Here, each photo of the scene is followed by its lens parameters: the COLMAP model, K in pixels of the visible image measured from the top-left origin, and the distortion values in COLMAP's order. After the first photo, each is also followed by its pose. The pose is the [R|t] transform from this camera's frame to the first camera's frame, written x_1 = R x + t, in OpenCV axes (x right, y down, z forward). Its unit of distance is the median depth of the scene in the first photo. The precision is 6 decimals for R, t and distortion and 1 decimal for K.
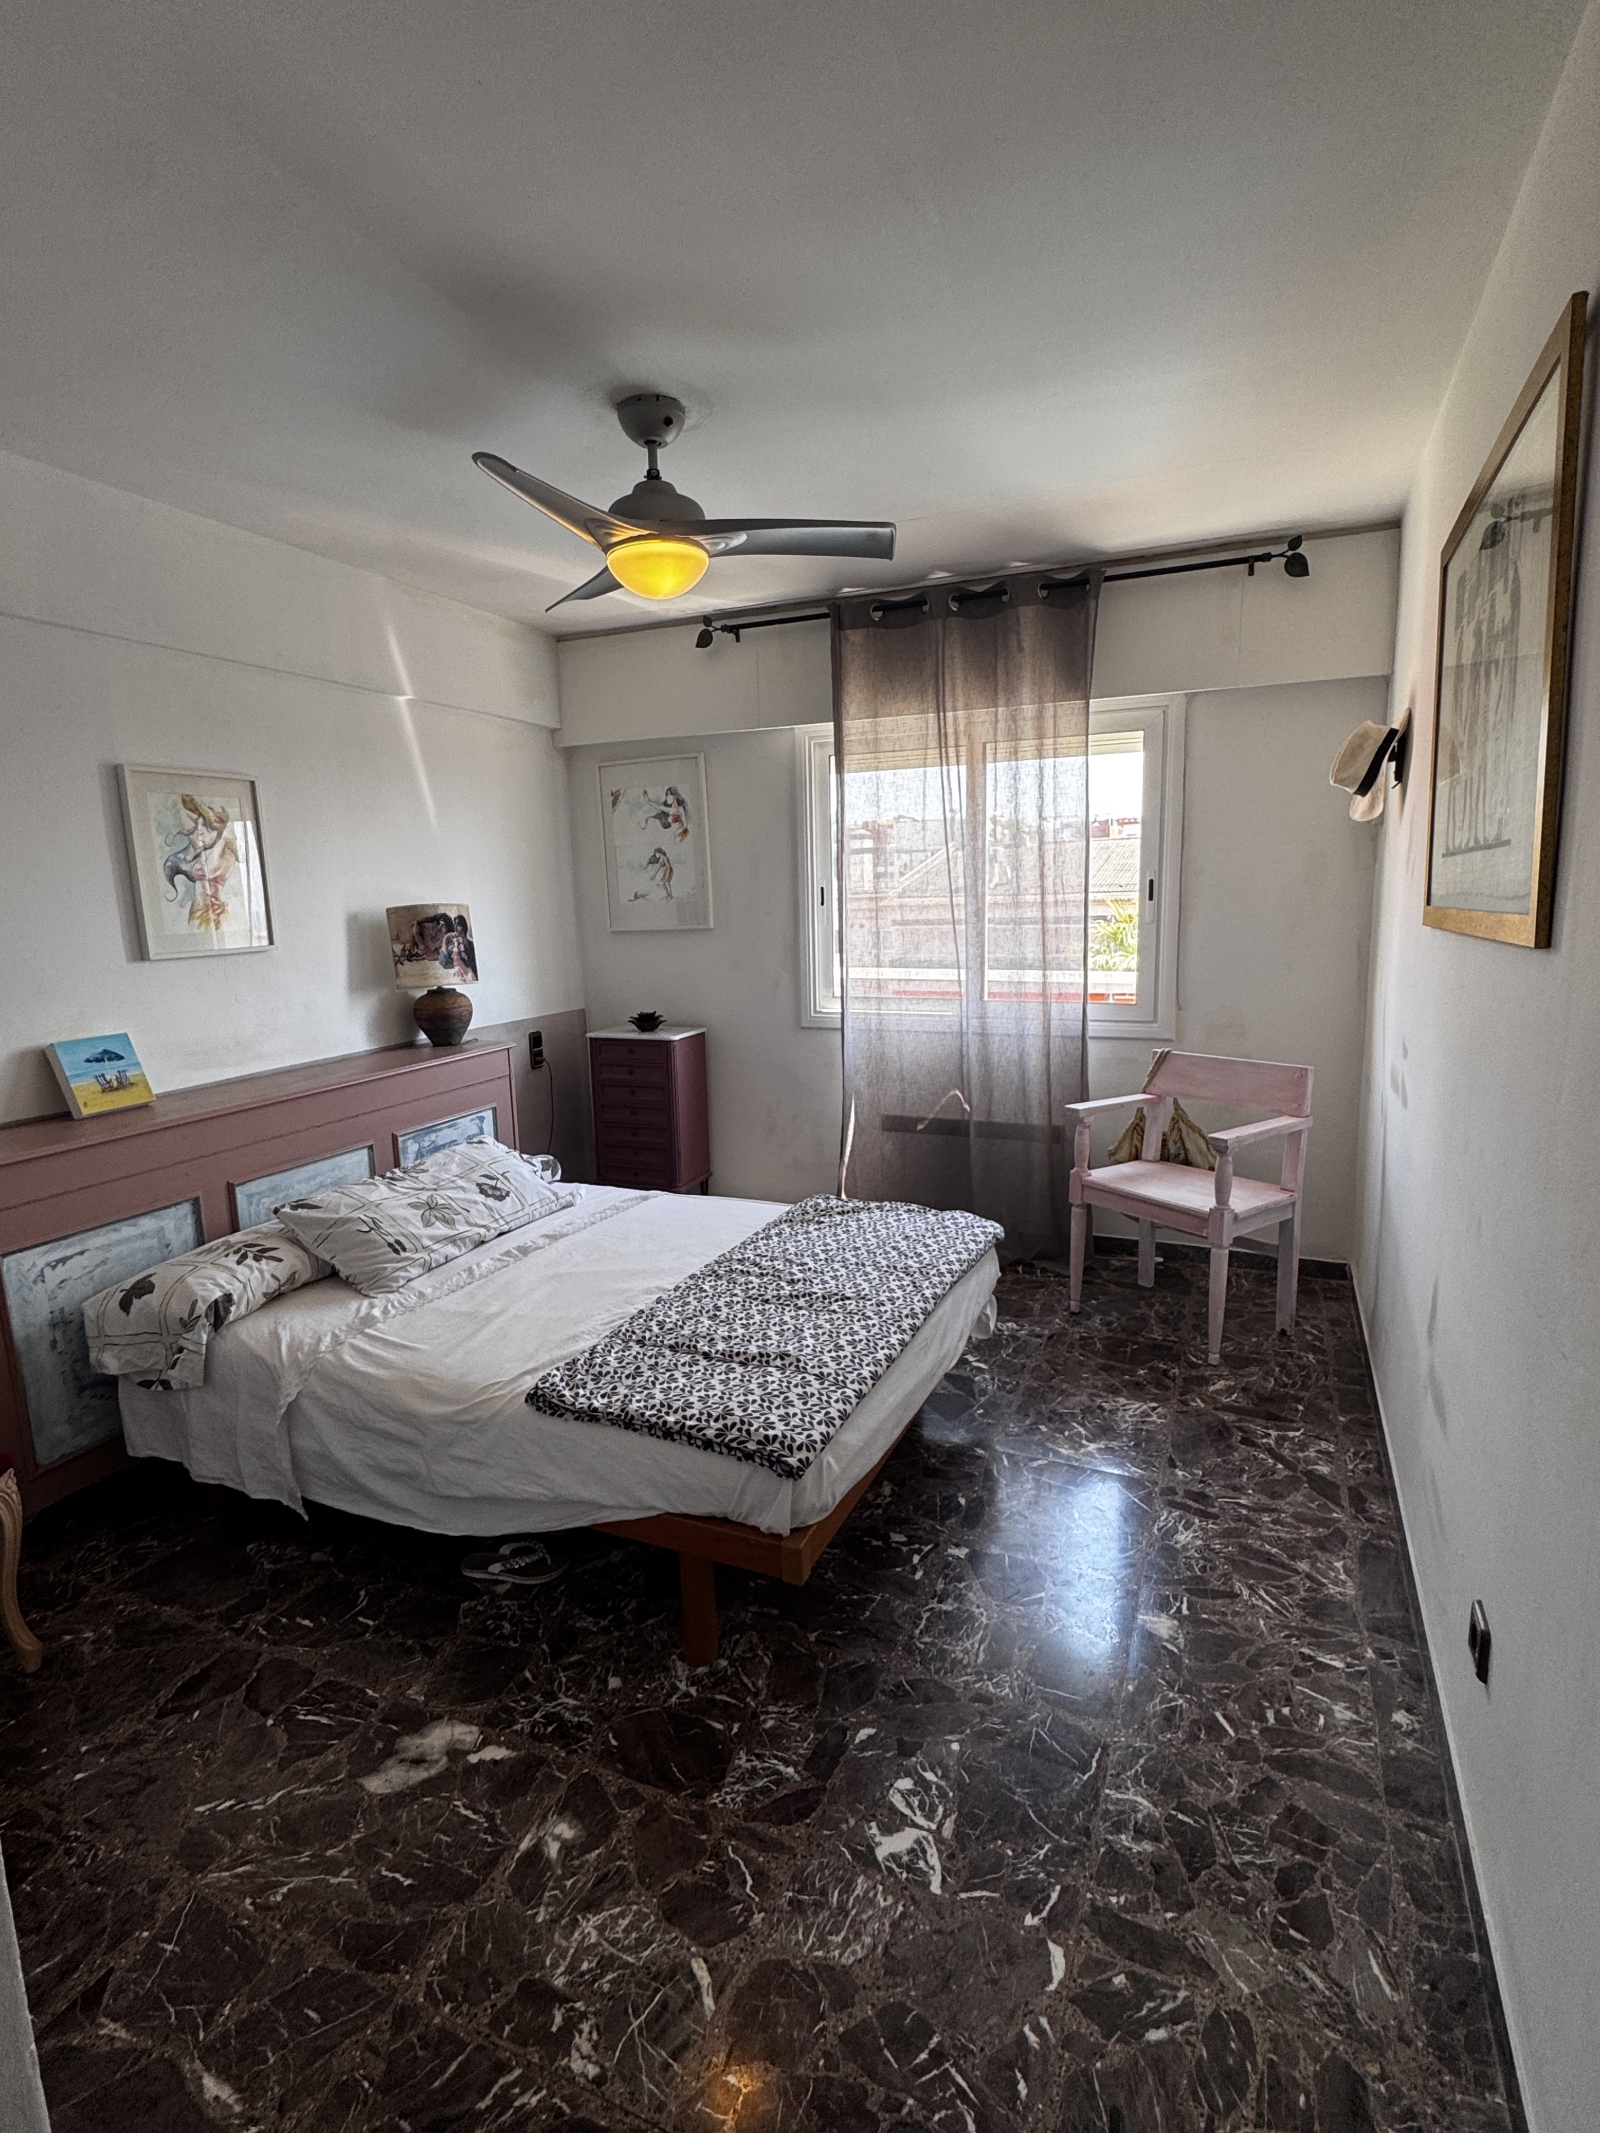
lens RADIAL K [[1054.5, 0, 795.2], [0, 1054.5, 1056.7], [0, 0, 1]] dist [-0.001777, -0.000864]
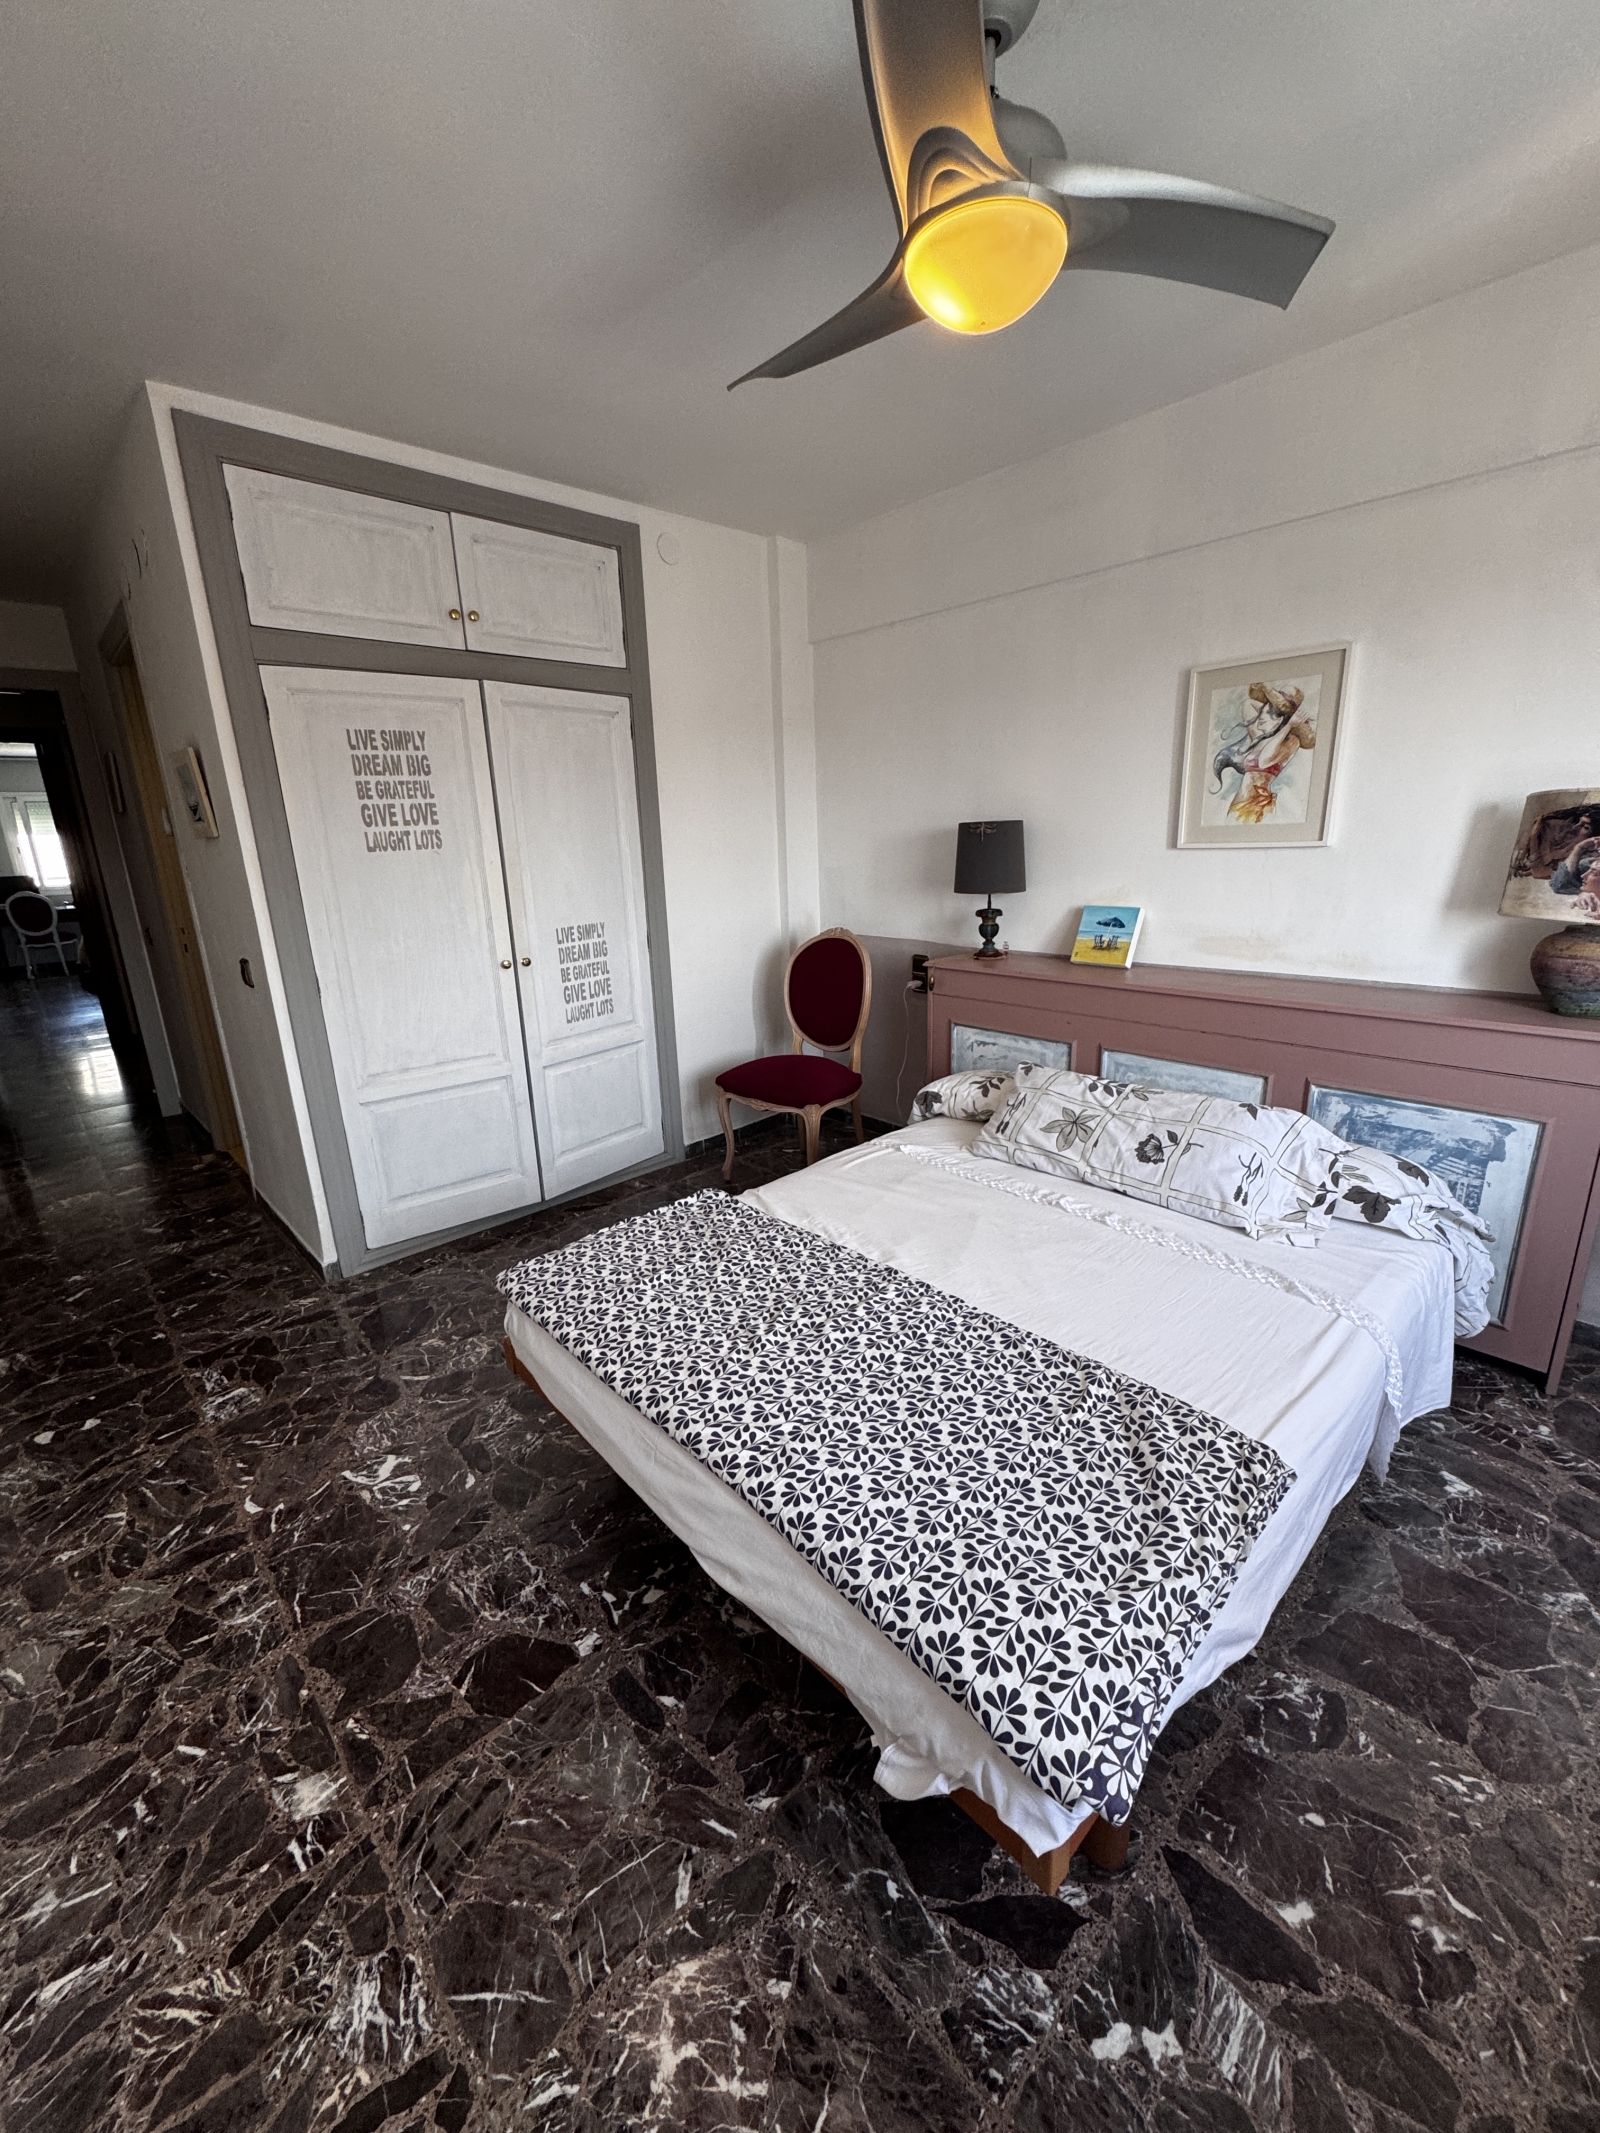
lens RADIAL K [[841.7, 0, 791.8], [0, 841.7, 1056.4], [0, 0, 1]] dist [-0.001319, 0.000059]
pose [[-0.383151, 0.281607, -0.879712, 0.435691], [-0.100954, 0.933921, 0.342929, -0.159023], [0.918152, 0.220204, -0.329403, 1.015666]]
